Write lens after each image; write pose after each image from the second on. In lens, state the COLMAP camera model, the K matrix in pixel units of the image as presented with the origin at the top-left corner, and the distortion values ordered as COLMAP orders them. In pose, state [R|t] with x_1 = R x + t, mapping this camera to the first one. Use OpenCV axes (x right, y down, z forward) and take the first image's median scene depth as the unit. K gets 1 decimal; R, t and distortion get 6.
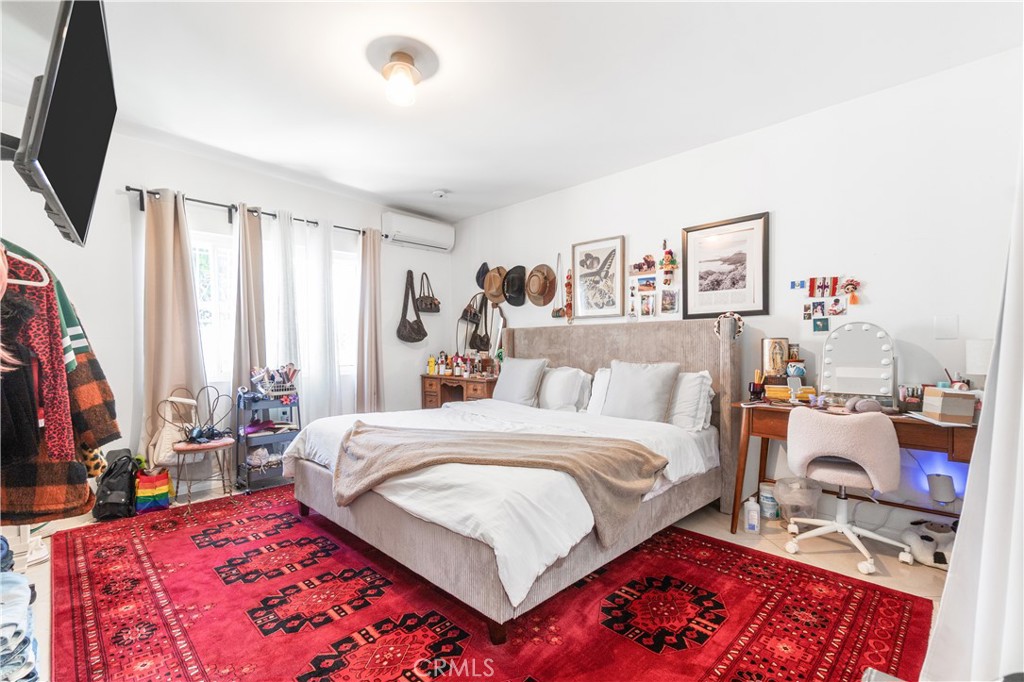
lens RADIAL K [[449.3, 0, 497.8], [0, 449.3, 346.6], [0, 0, 1]] dist [-0.000144, 0.000046]
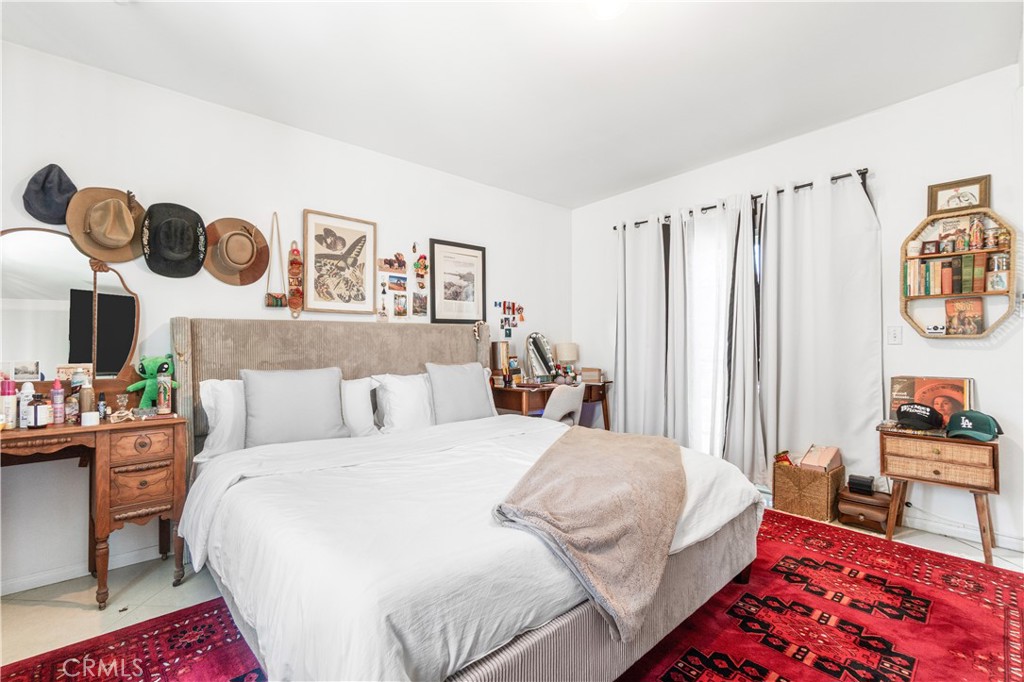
lens RADIAL K [[449.3, 0, 497.8], [0, 449.3, 346.6], [0, 0, 1]] dist [-0.000144, 0.000046]
pose [[0.053784, -0.001712, 0.998551, -0.612949], [0.008952, 0.999959, 0.001232, -0.003898], [-0.998512, 0.008873, 0.053797, 0.742170]]
